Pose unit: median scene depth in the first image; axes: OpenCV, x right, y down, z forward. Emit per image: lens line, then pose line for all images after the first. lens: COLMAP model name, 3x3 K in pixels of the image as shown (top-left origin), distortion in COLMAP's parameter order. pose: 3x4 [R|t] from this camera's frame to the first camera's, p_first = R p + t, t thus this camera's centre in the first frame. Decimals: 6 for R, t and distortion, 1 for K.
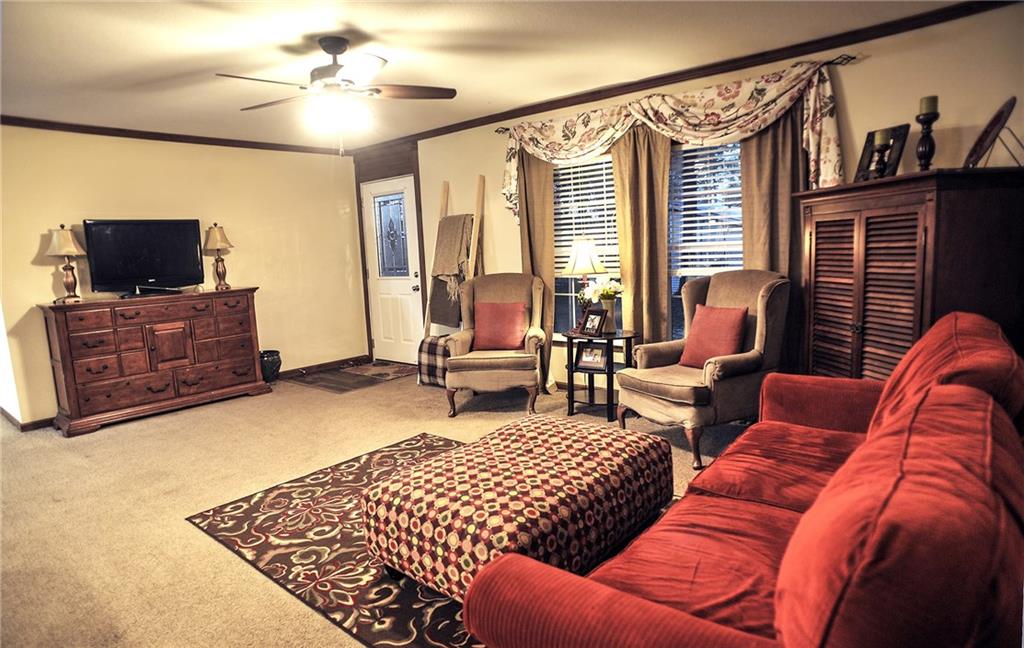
lens RADIAL K [[599.6, 0, 512.0], [0, 599.6, 324.0], [0, 0, 1]] dist [-0.047787, 0.000299]
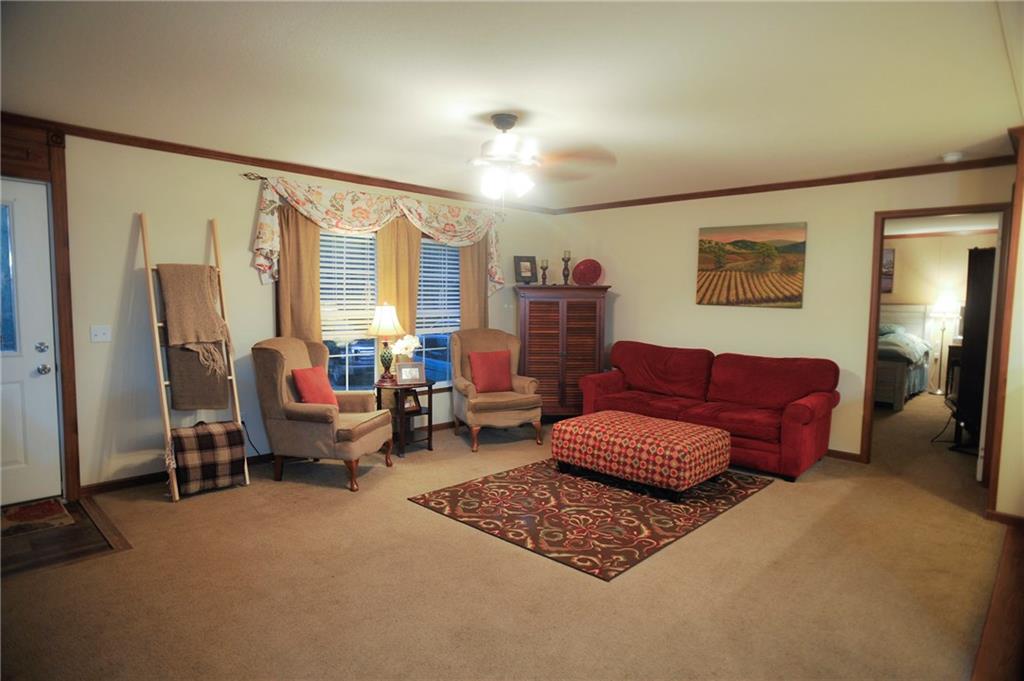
lens RADIAL K [[576.0, 0, 510.2], [0, 576.0, 352.2], [0, 0, 1]] dist [-0.046149, 0.000370]
pose [[0.054392, -0.044556, 0.997525, -0.930833], [0.109298, 0.993267, 0.038406, -0.063131], [-0.992520, 0.106939, 0.058896, 0.663628]]
